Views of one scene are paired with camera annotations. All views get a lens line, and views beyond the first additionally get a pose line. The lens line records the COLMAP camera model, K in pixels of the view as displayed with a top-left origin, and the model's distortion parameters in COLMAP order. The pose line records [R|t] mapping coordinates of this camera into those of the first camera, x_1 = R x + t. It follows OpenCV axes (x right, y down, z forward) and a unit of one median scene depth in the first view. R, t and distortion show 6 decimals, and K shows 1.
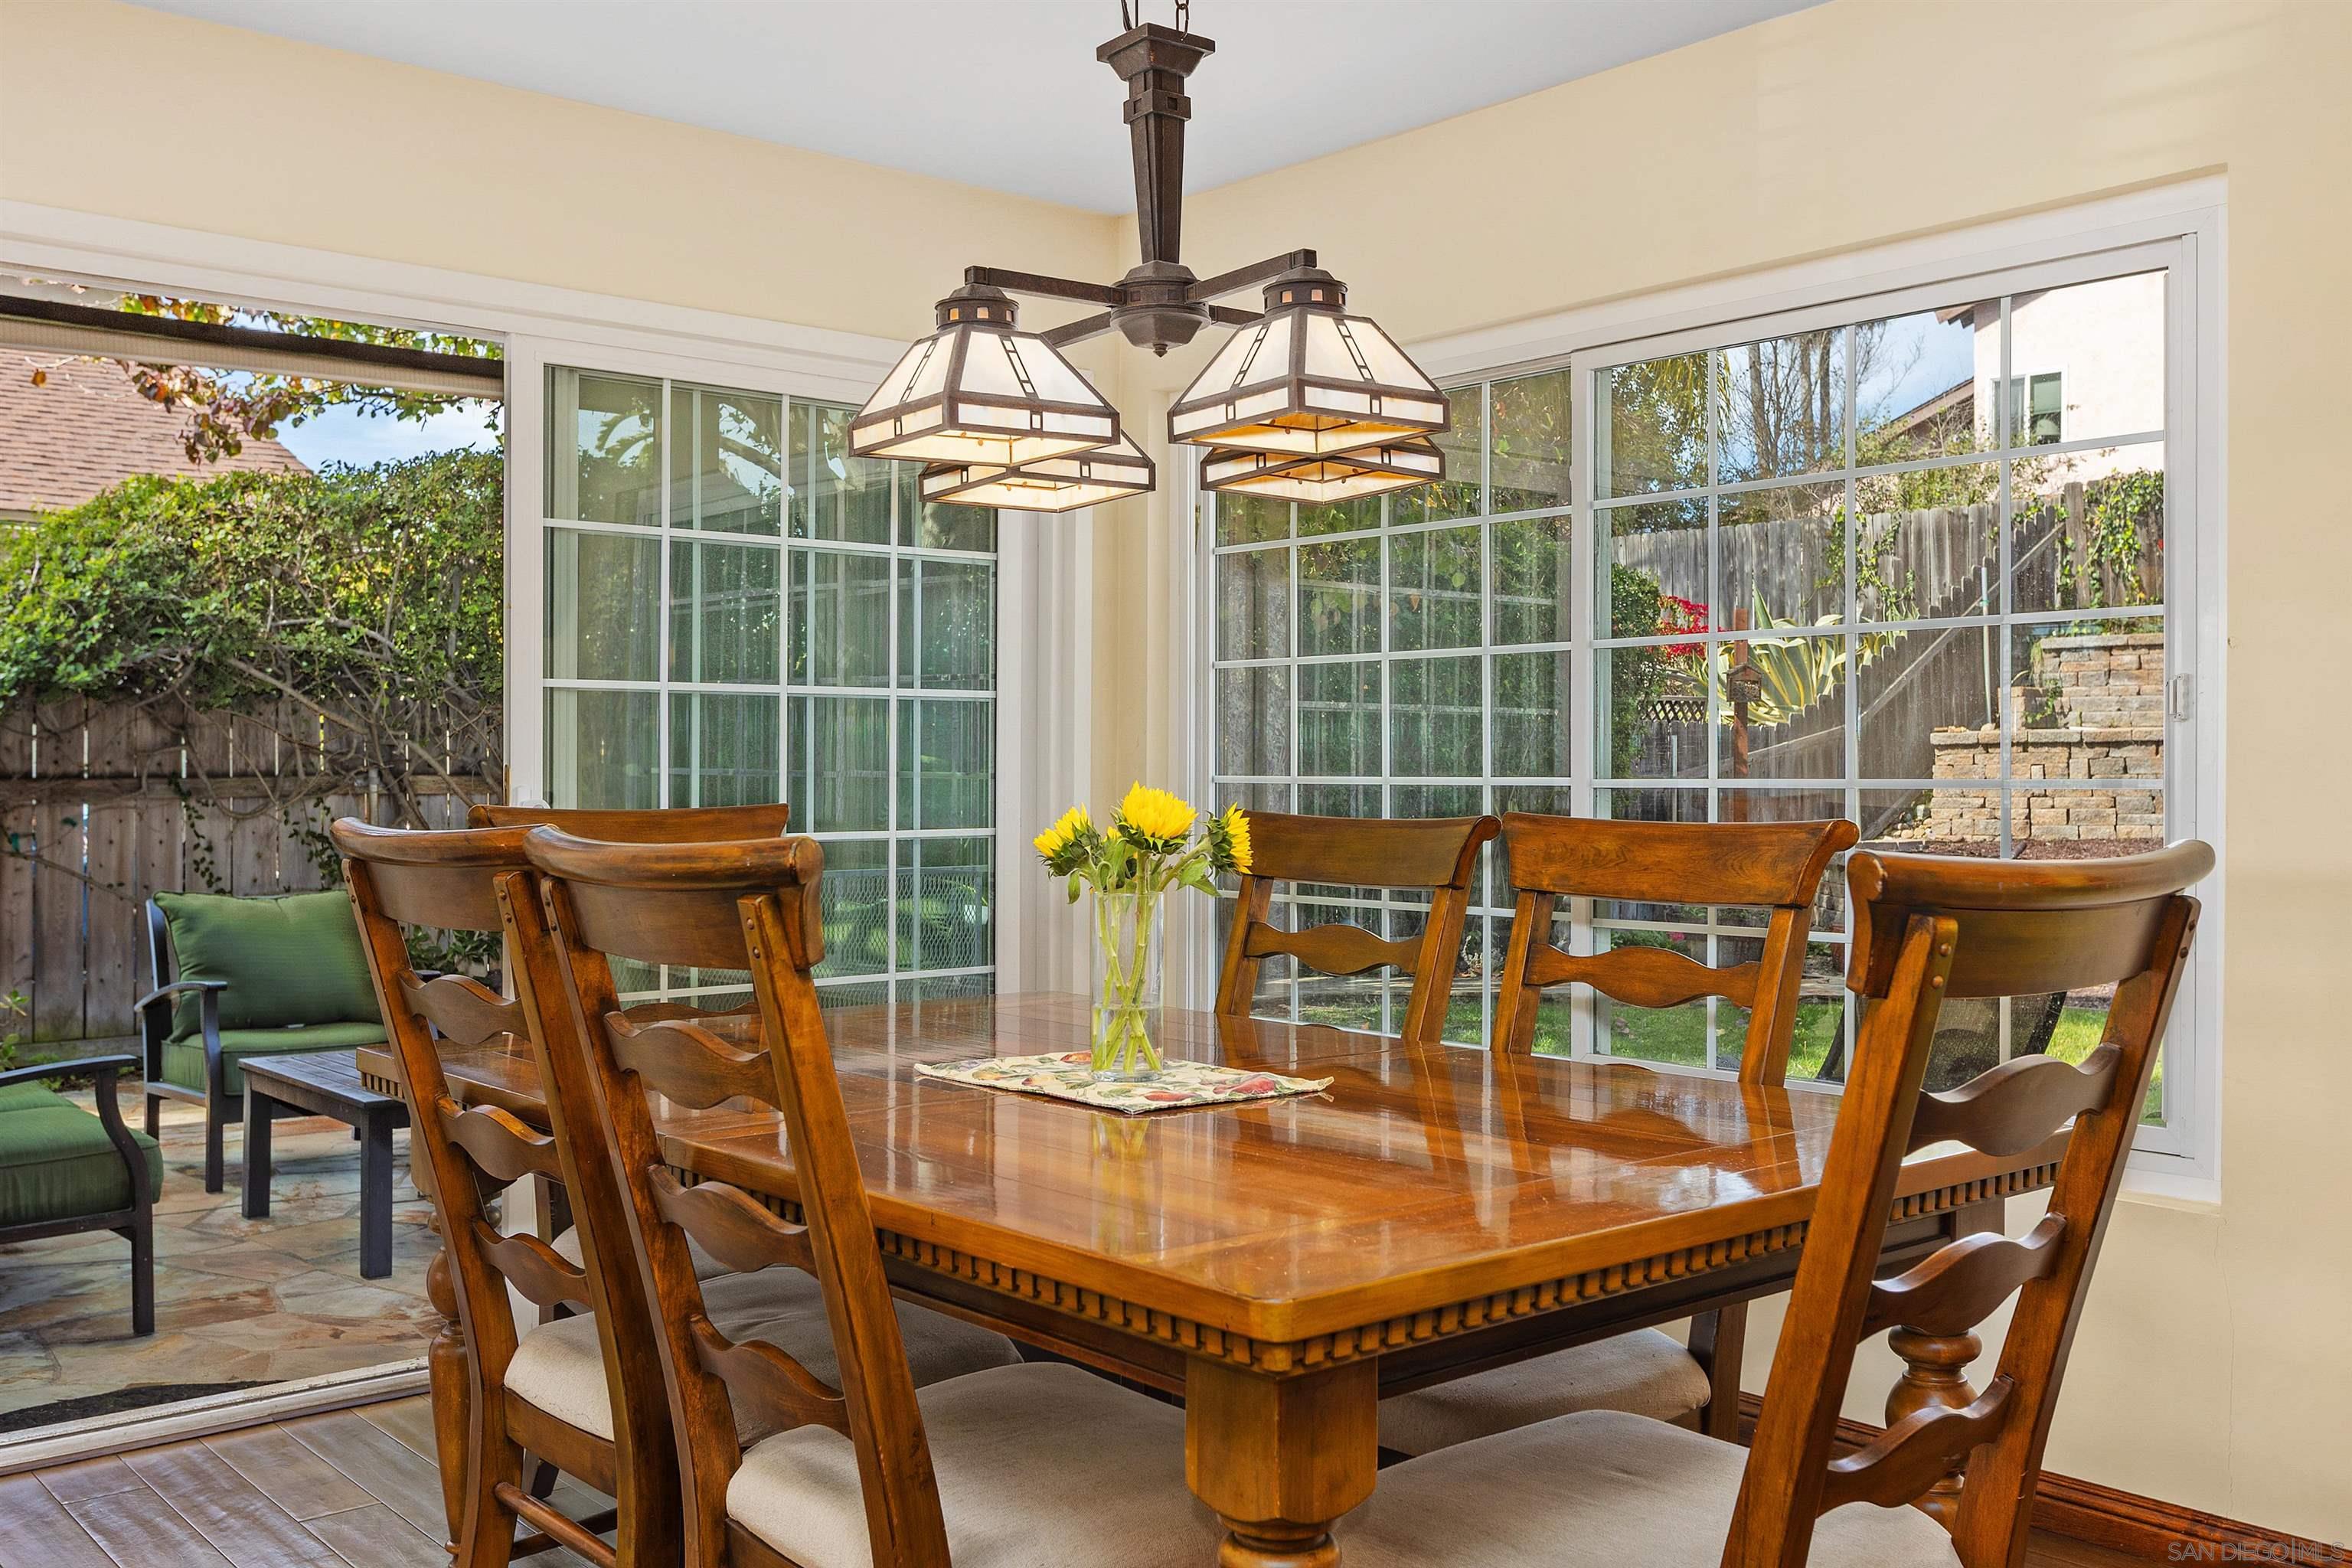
lens RADIAL K [[2114.2, 0, 1193.0], [0, 2114.2, 776.0], [0, 0, 1]] dist [-0.017252, 0.000751]
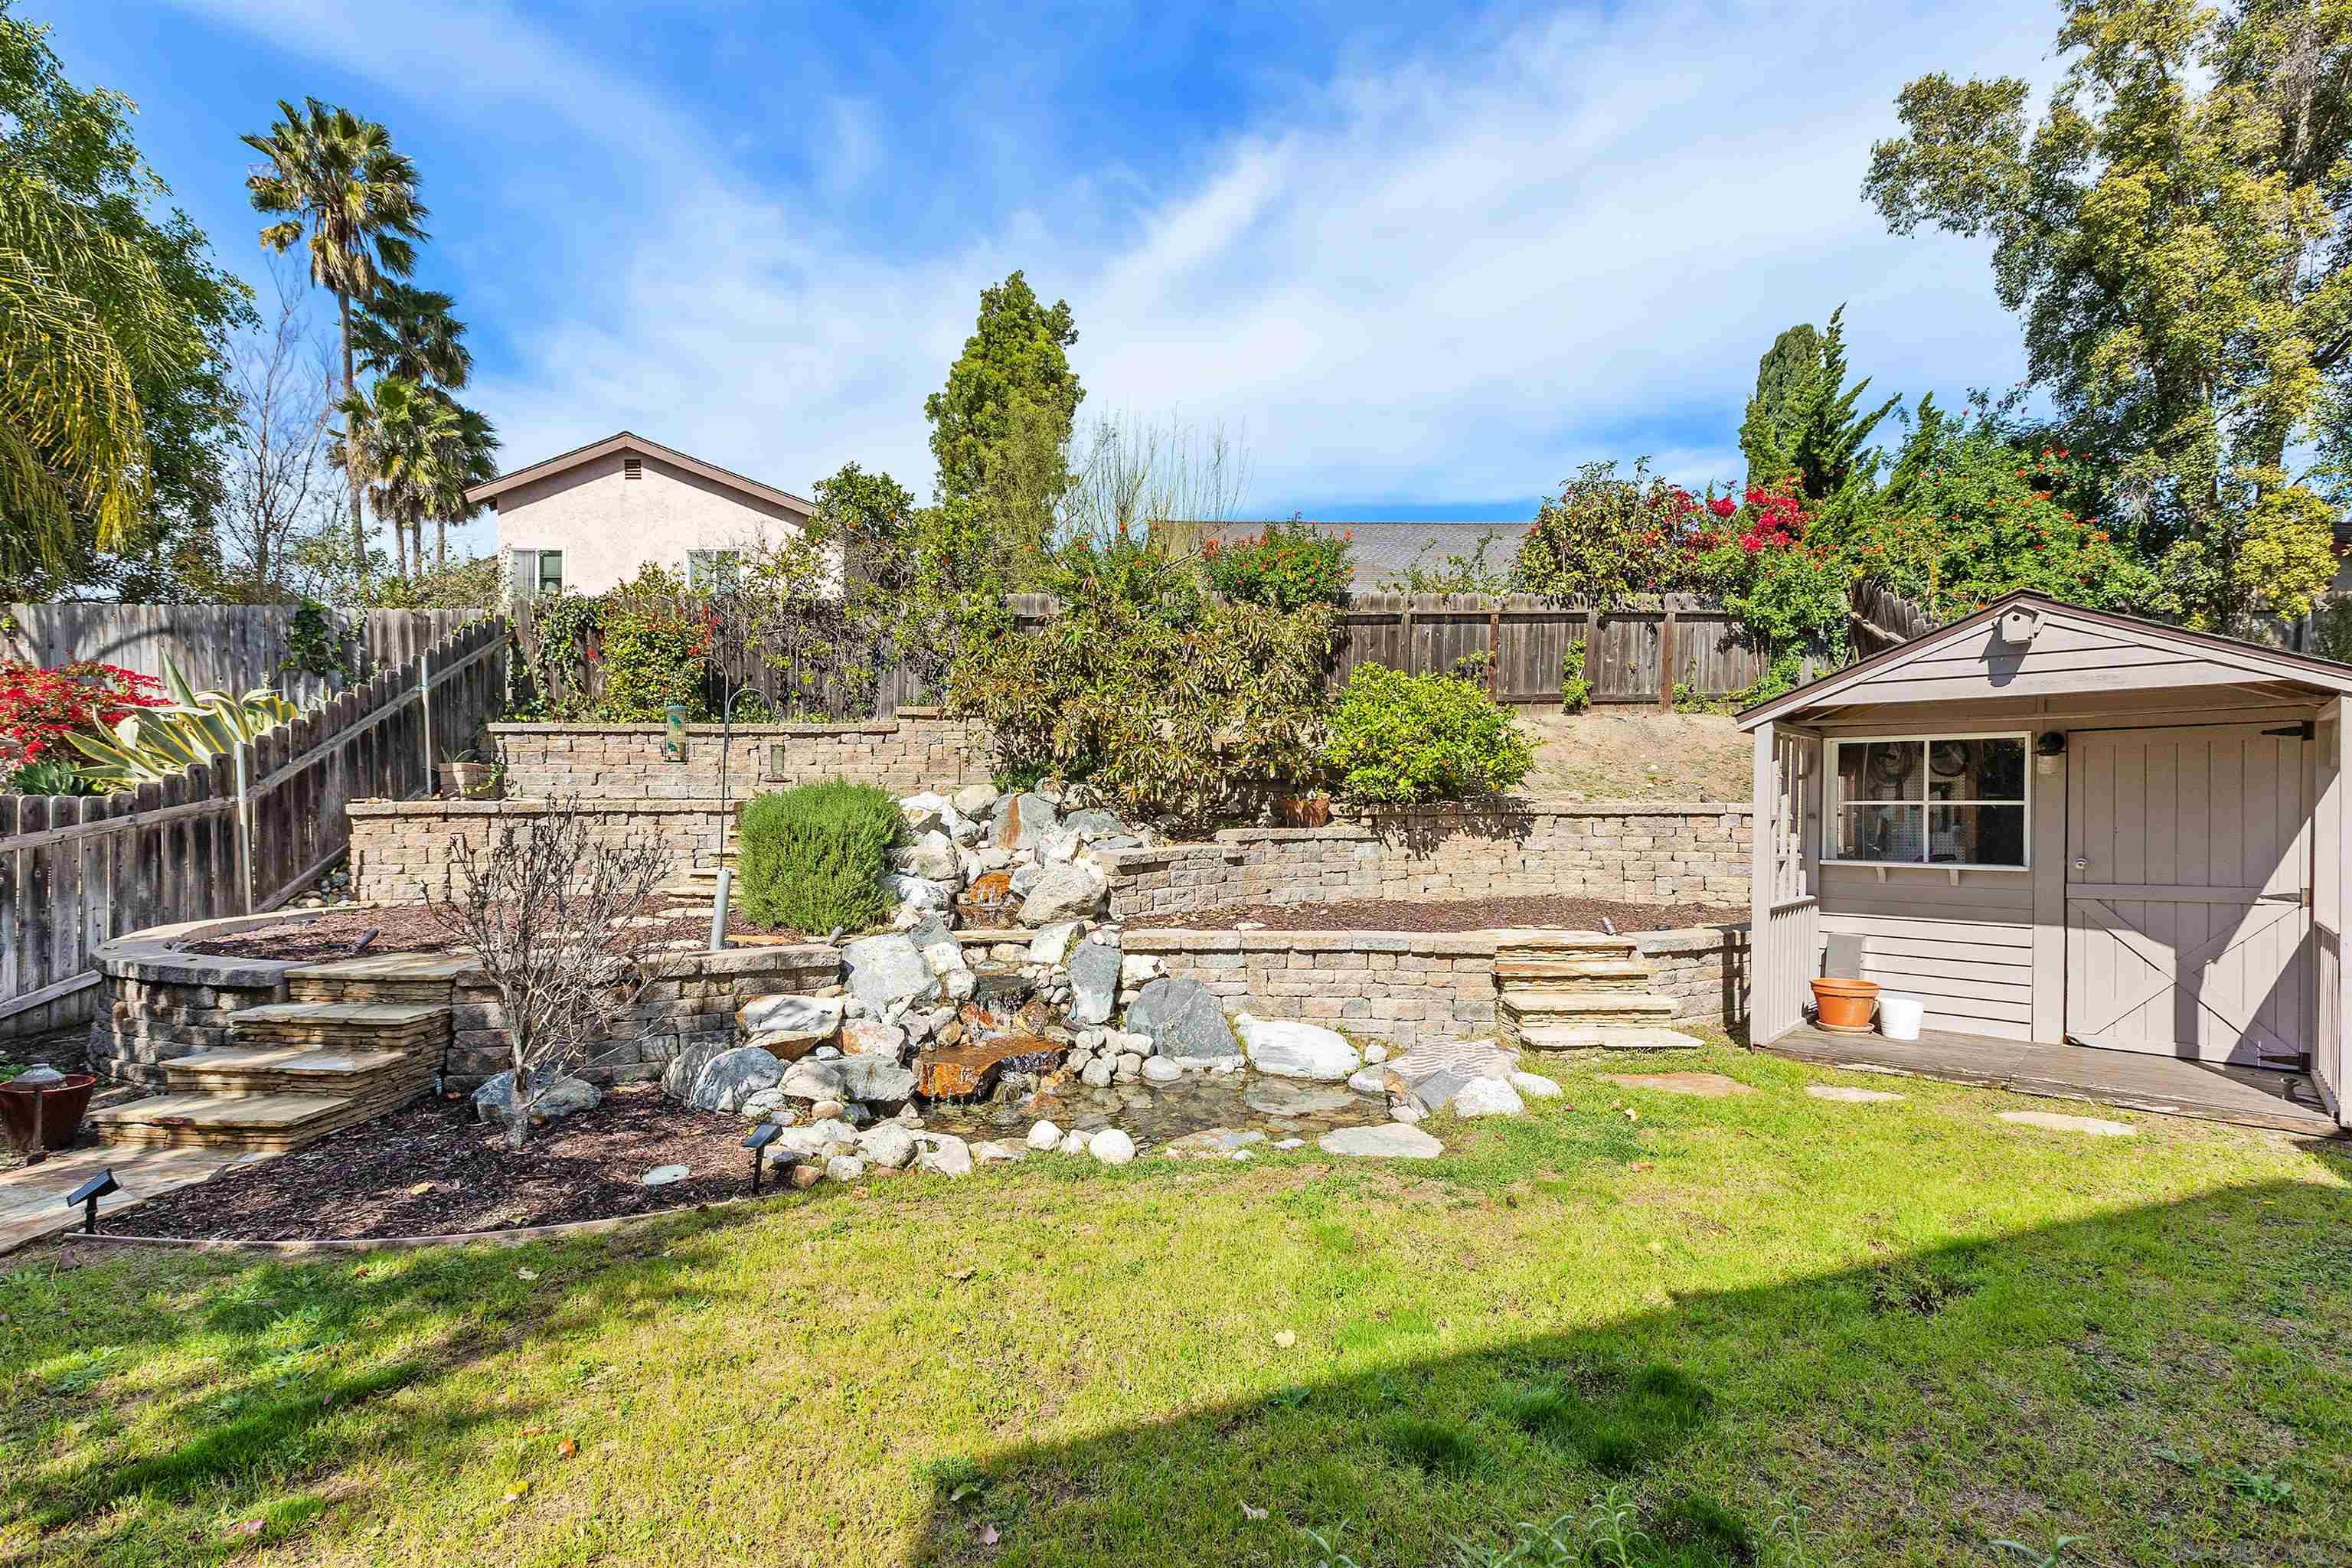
lens RADIAL K [[1053.3, 0, 1149.4], [0, 1053.3, 833.0], [0, 0, 1]] dist [-0.000175, 0.000994]
pose [[0.662197, -0.017822, 0.749118, 0.214797], [0.004687, 0.999796, 0.019643, -0.014060], [-0.749315, -0.009496, 0.662146, 0.345112]]
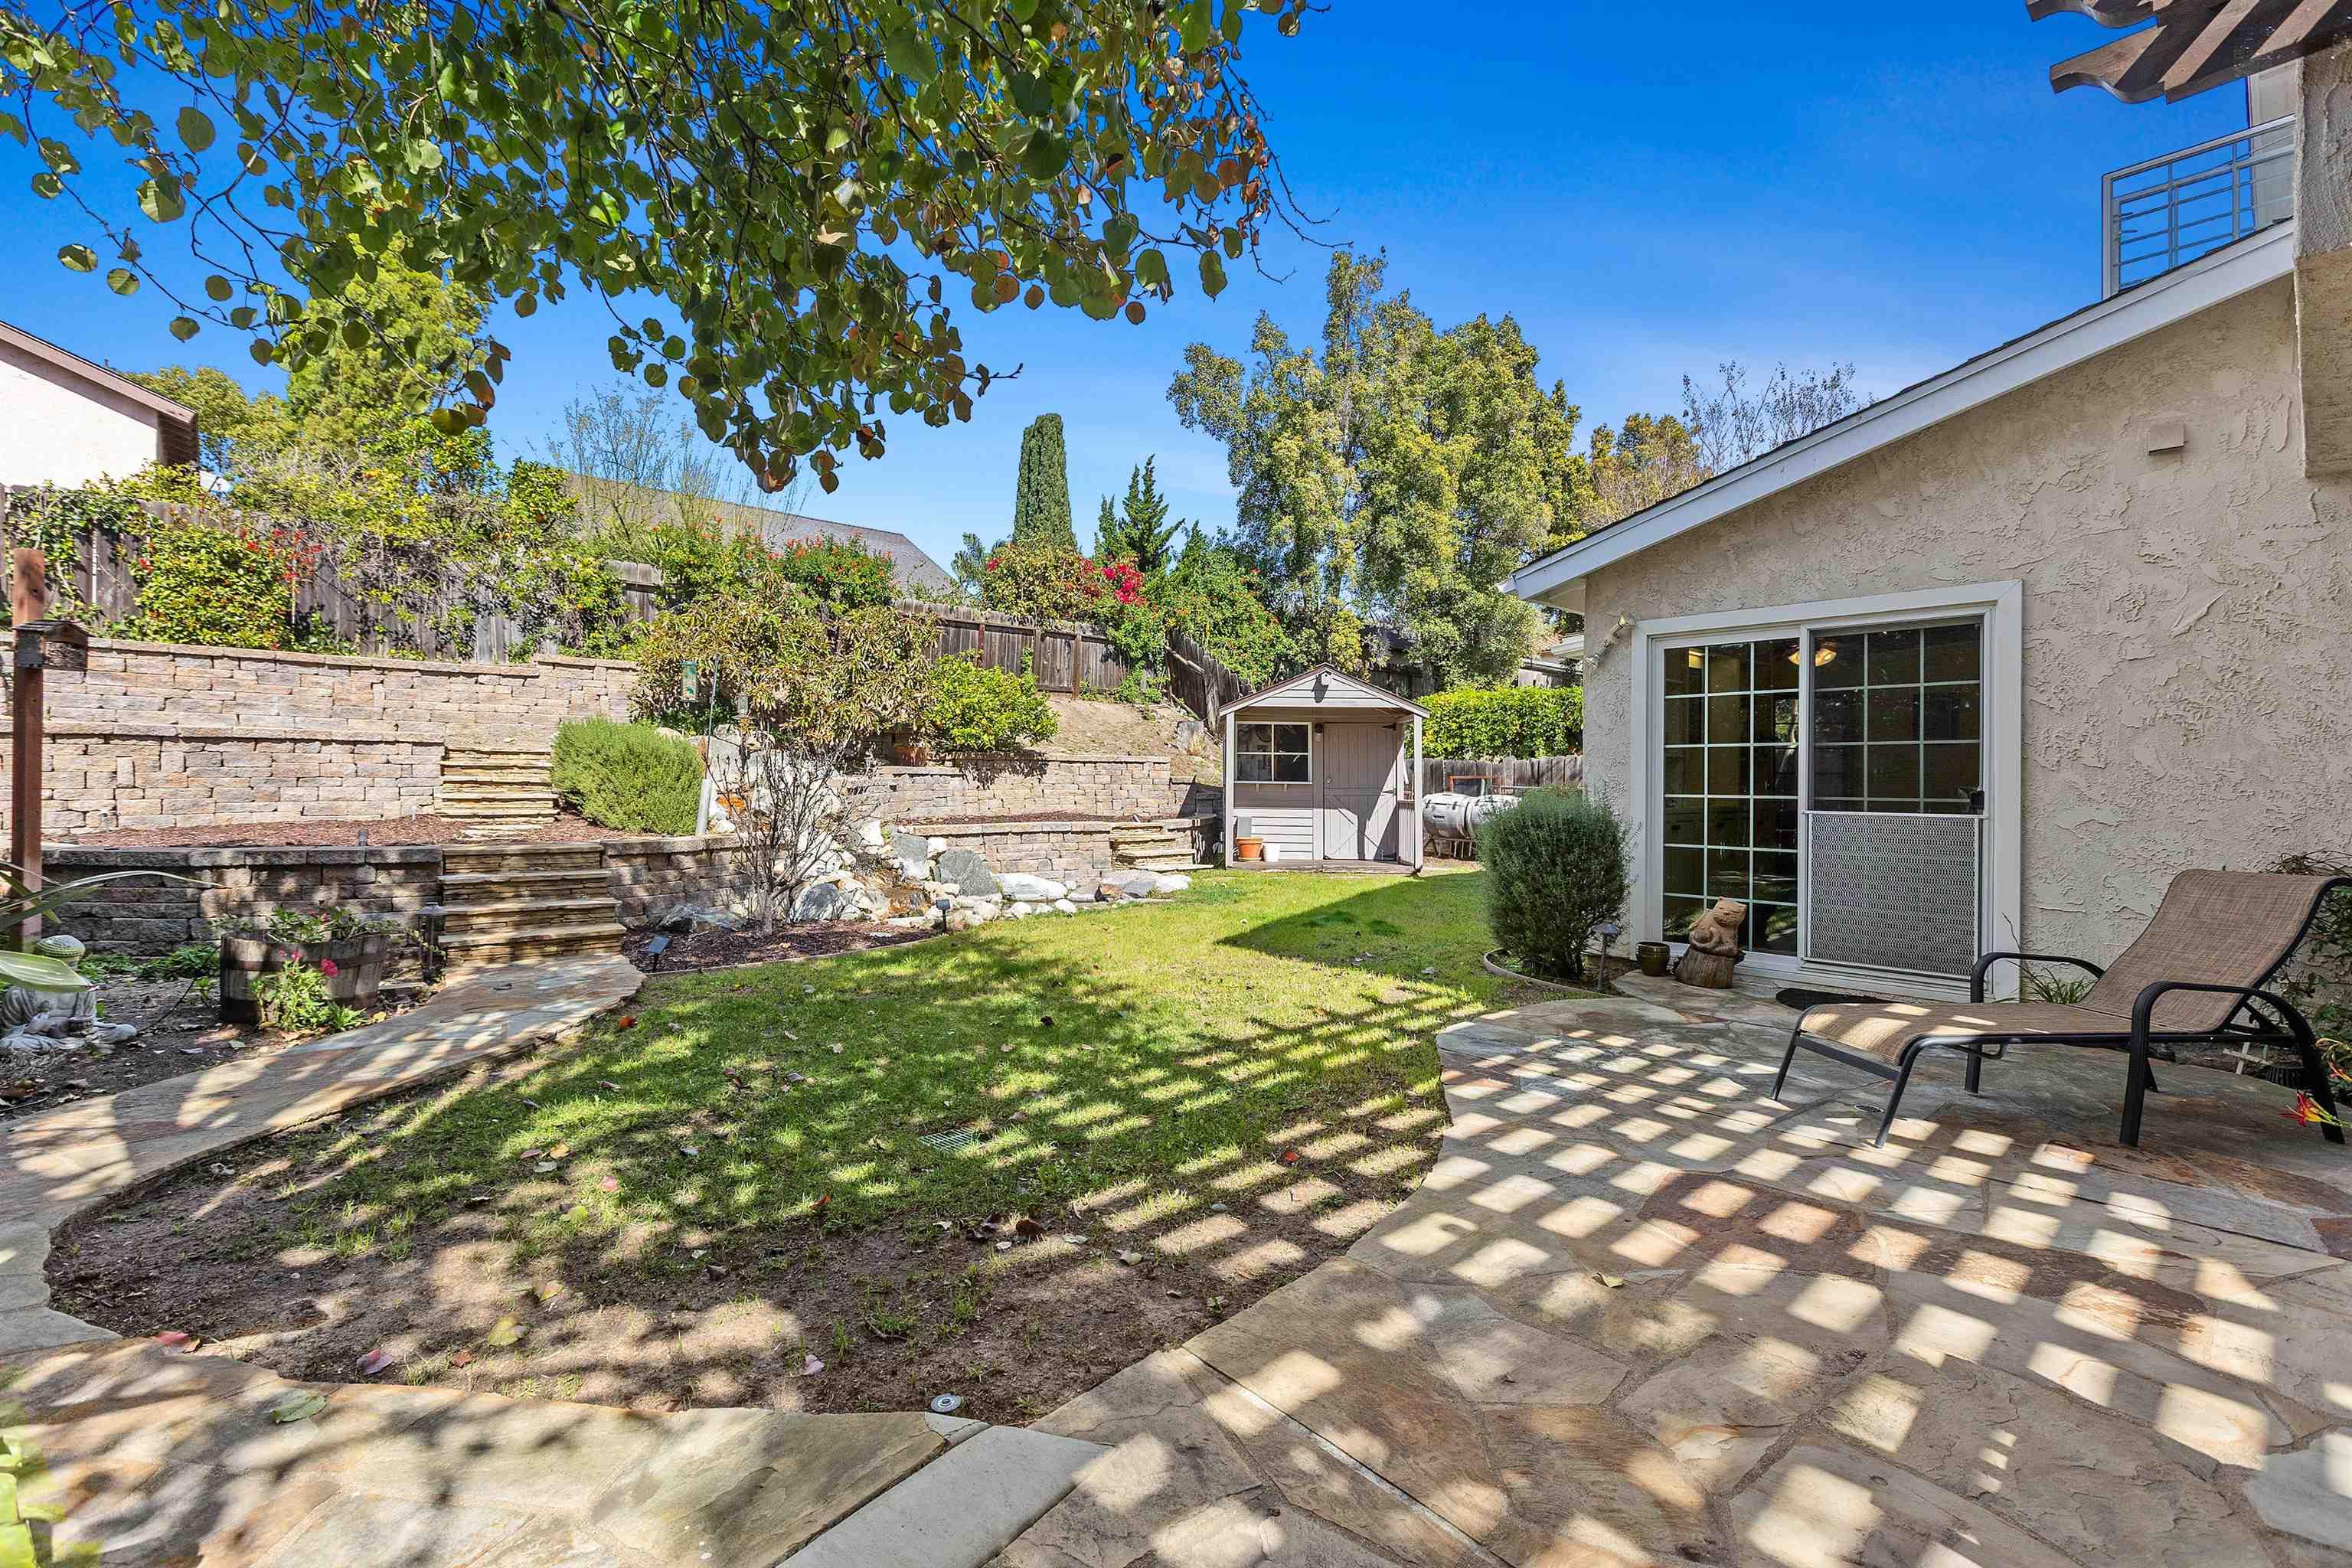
lens RADIAL K [[1053.3, 0, 1165.9], [0, 1053.3, 782.3], [0, 0, 1]] dist [-0.000175, 0.000994]
pose [[-0.012500, -0.001304, 0.999921, -0.109144], [-0.003229, 0.999994, 0.001264, 0.004390], [-0.999917, -0.003213, -0.012504, 0.472914]]
